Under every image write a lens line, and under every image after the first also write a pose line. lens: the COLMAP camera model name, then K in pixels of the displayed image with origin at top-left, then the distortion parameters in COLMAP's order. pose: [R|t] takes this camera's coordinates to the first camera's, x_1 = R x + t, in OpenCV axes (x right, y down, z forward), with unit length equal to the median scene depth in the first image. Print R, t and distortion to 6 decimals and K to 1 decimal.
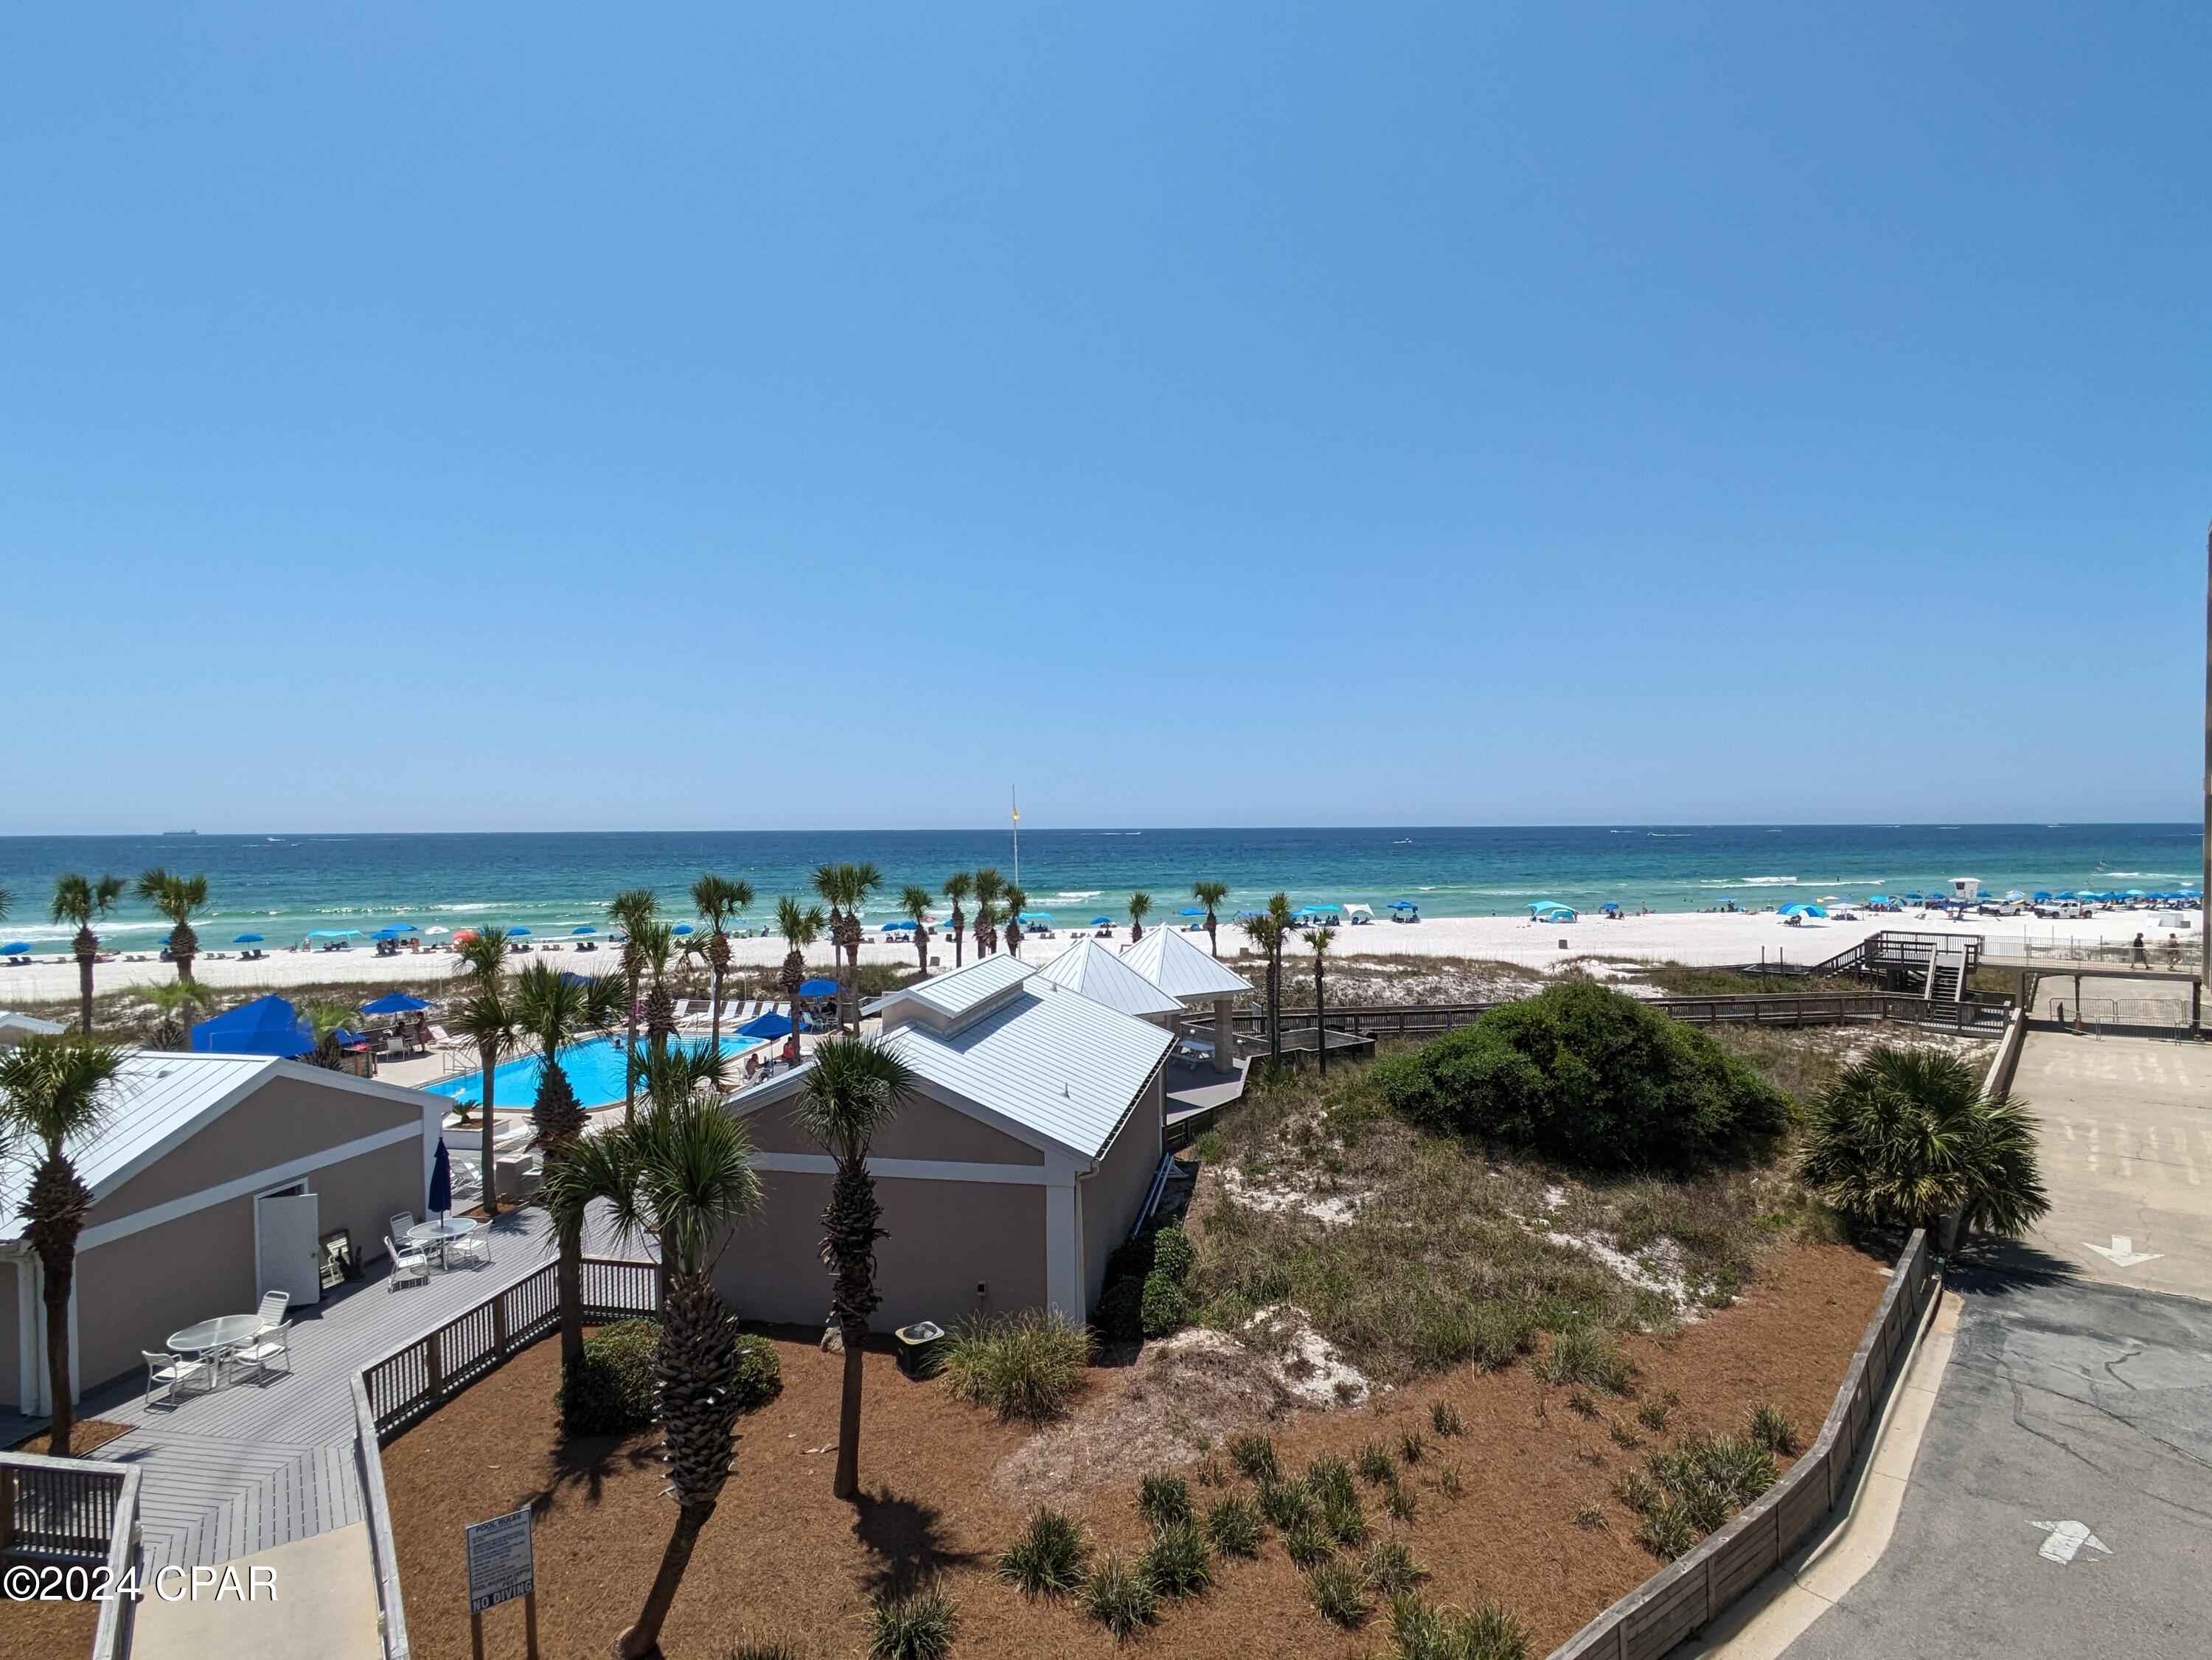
lens RADIAL K [[1133.6, 0, 1112.4], [0, 1133.6, 849.4], [0, 0, 1]] dist [-0.008728, 0.003722]
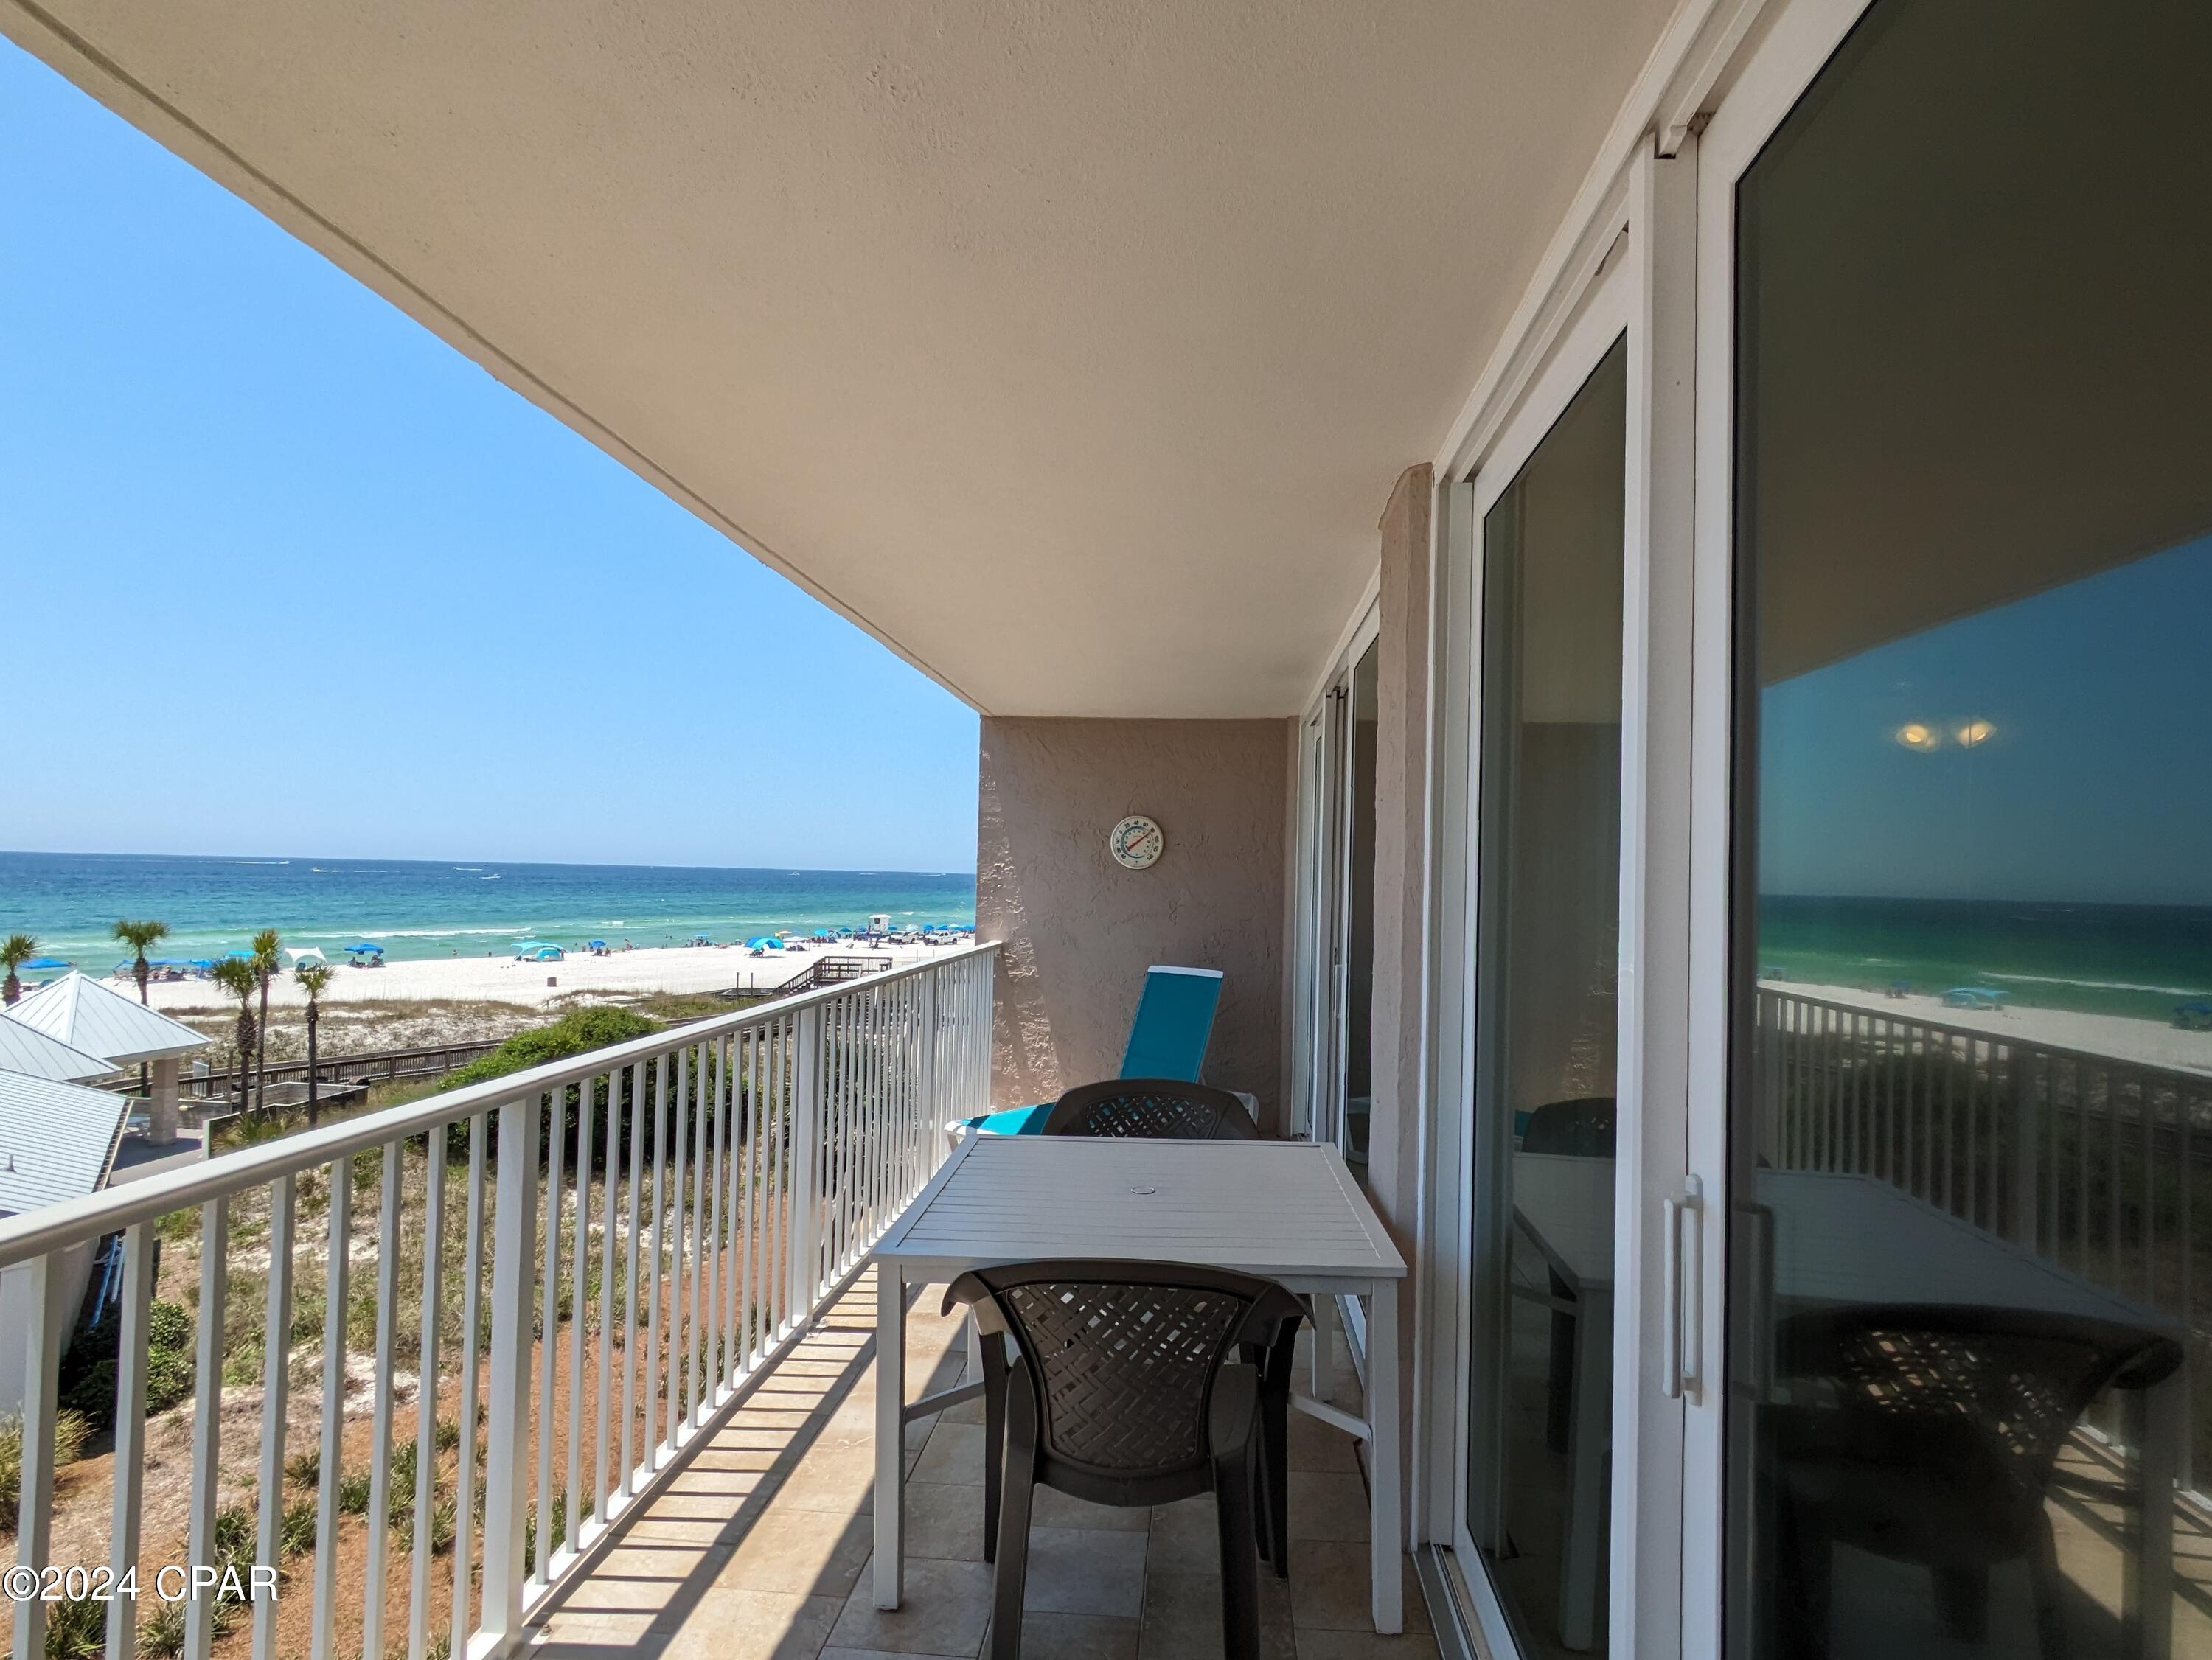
lens RADIAL K [[1133.6, 0, 1112.4], [0, 1133.6, 849.4], [0, 0, 1]] dist [-0.008728, 0.003722]
pose [[0.661184, 0.038342, 0.749244, -0.163756], [-0.012617, 0.999120, -0.039995, 0.000817], [-0.750118, 0.016991, 0.661086, -0.212048]]
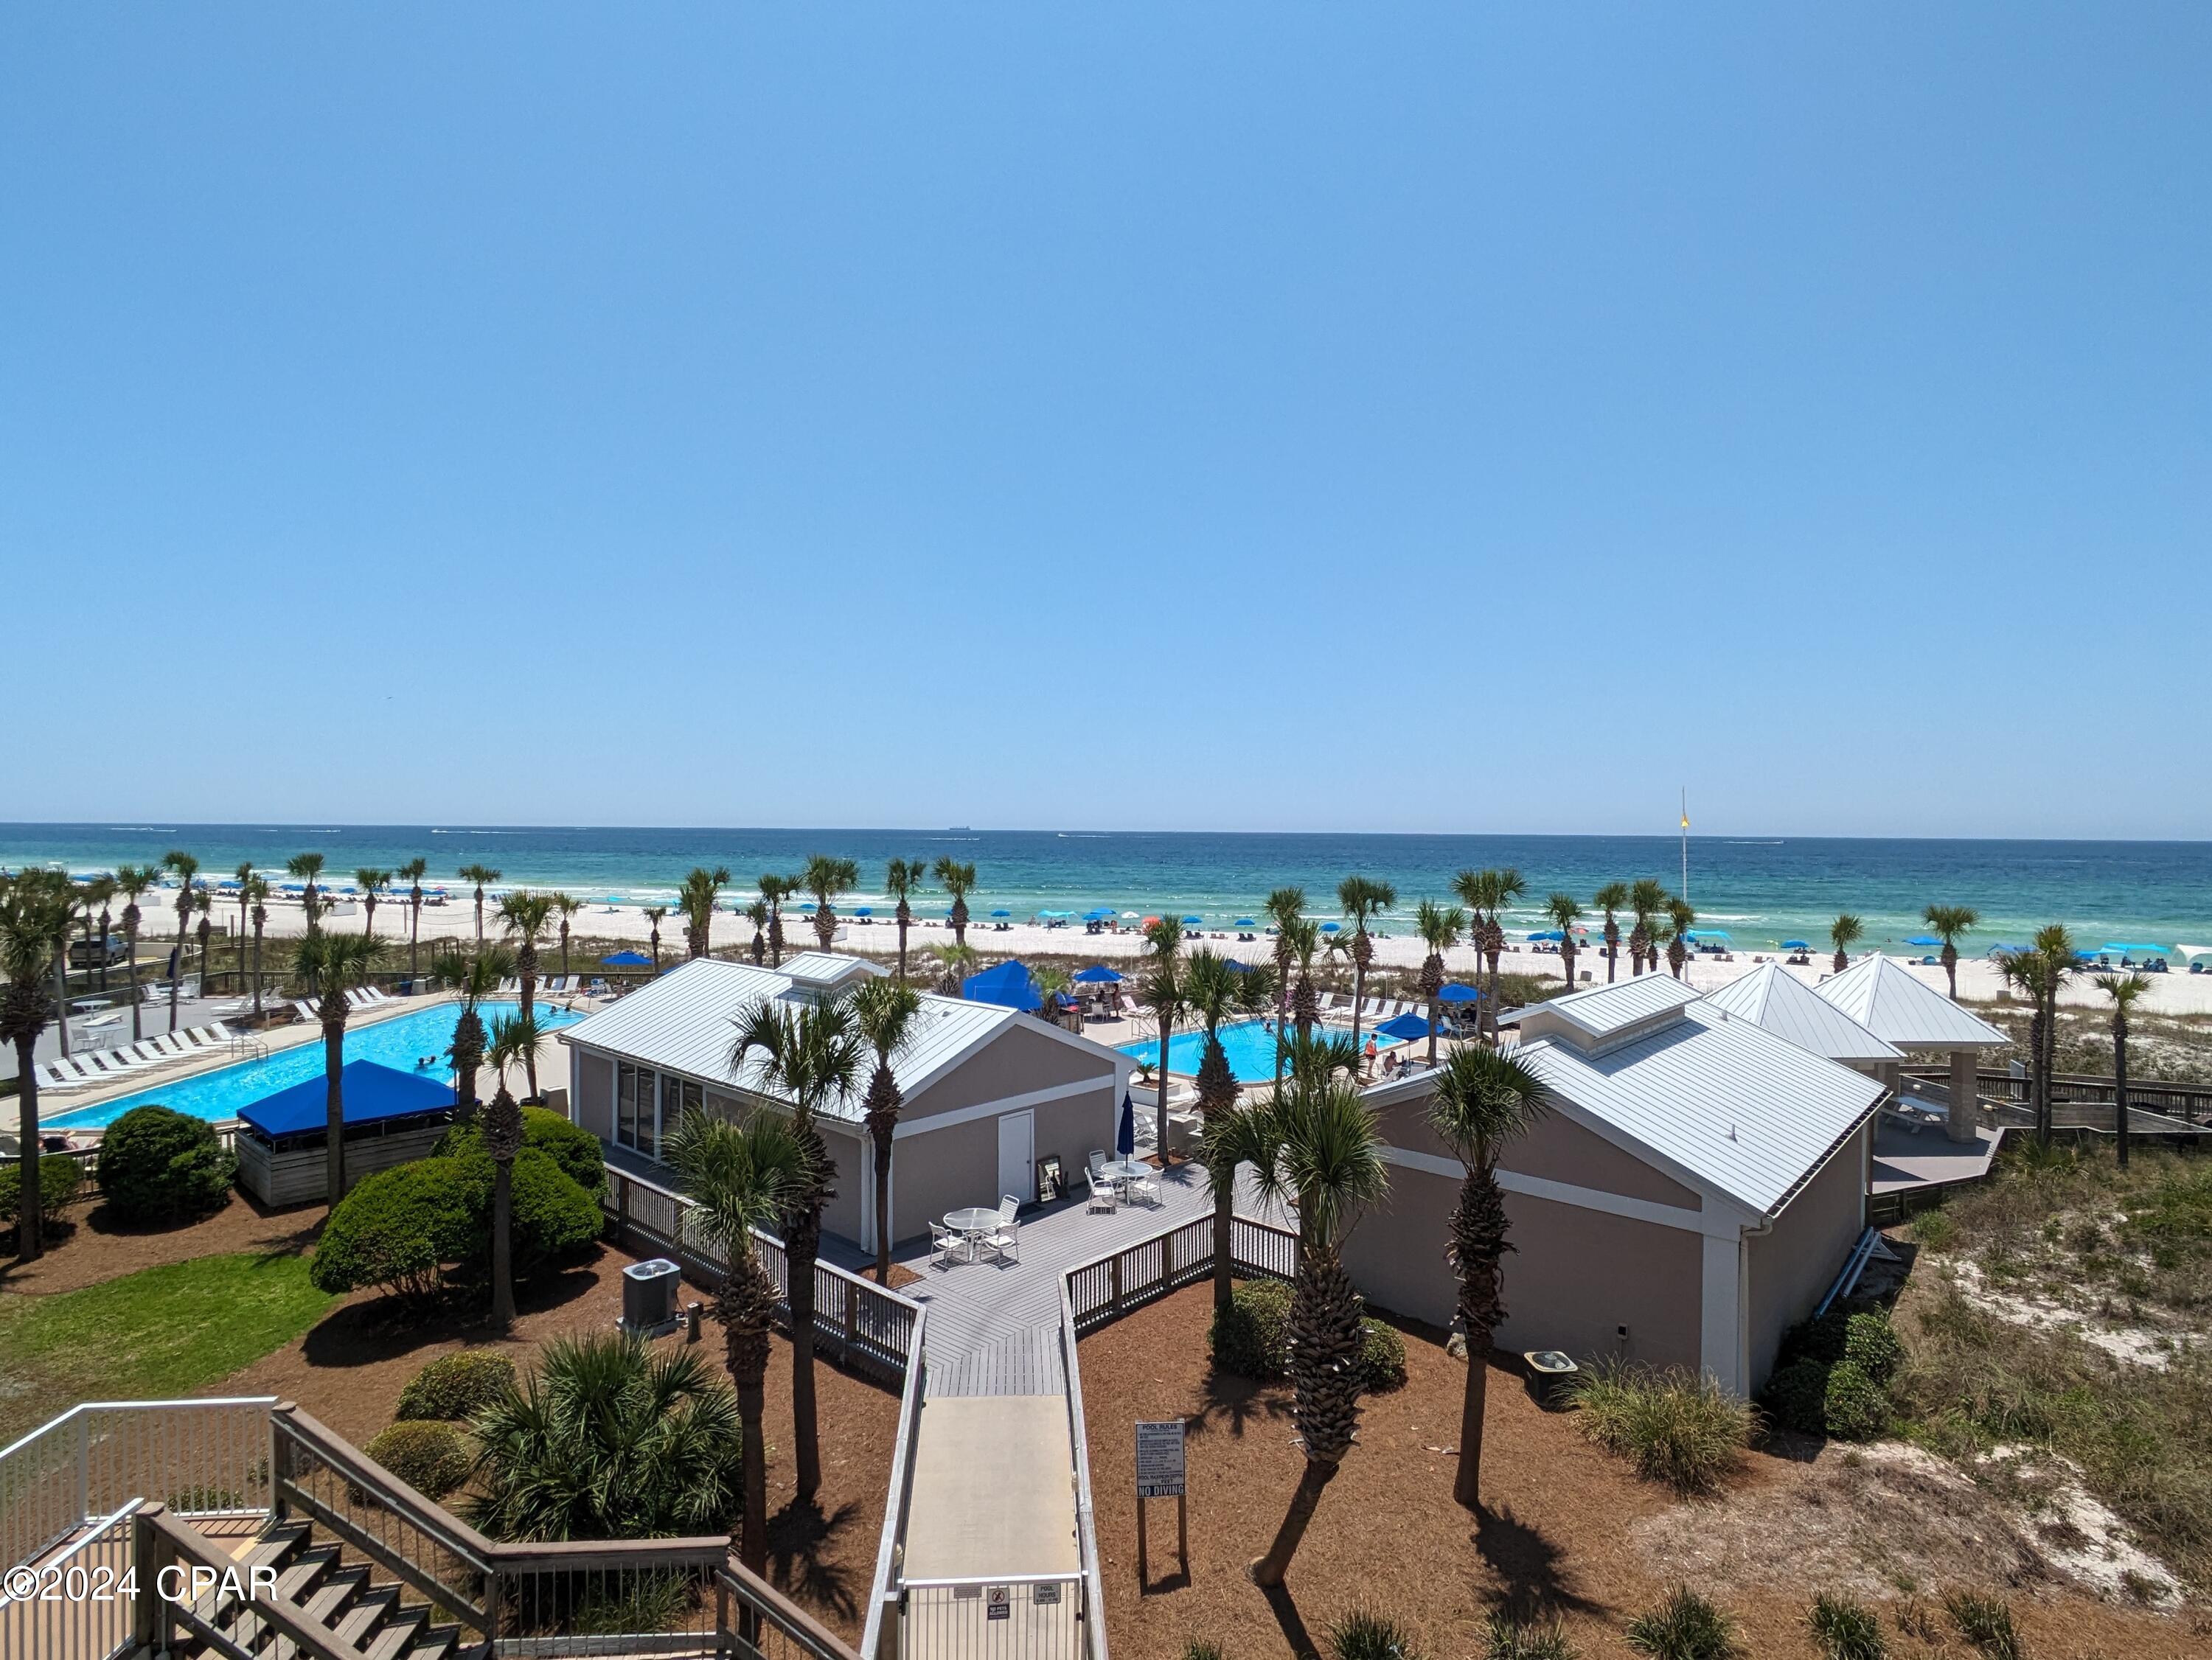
lens RADIAL K [[1133.6, 0, 1112.4], [0, 1133.6, 849.4], [0, 0, 1]] dist [-0.008728, 0.003722]
pose [[0.849148, 0.022916, -0.527658, 0.008603], [-0.024435, 0.999693, 0.004093, -0.001182], [0.527590, 0.009418, 0.849447, -0.011846]]
